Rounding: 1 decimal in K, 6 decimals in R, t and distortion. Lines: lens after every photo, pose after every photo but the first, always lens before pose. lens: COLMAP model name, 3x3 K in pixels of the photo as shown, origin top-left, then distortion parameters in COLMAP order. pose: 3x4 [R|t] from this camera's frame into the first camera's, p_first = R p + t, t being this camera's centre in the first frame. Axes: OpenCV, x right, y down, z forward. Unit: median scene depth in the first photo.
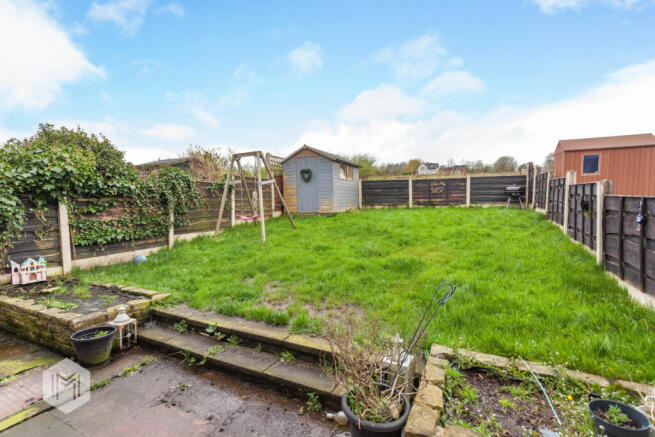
lens RADIAL K [[315.8, 0, 327.5], [0, 315.8, 218.5], [0, 0, 1]] dist [0.016708, 0.000013]
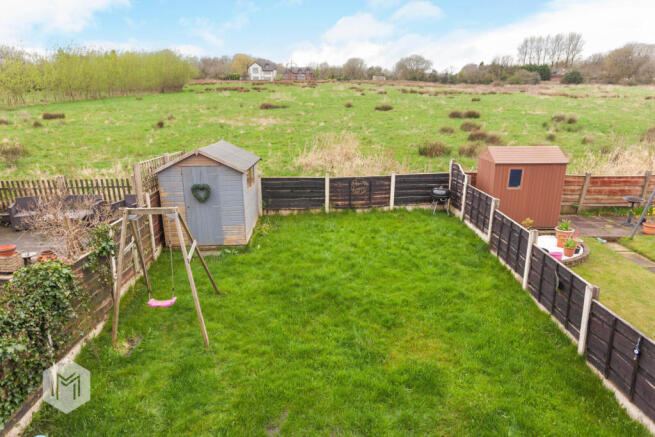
lens RADIAL K [[443.0, 0, 327.5], [0, 443.0, 218.5], [0, 0, 1]] dist [0.002933, 0.001801]
pose [[0.889560, -0.109545, 0.443490, -0.240546], [0.017856, 0.978418, 0.205861, -0.260930], [-0.456470, -0.175207, 0.872318, 0.037121]]
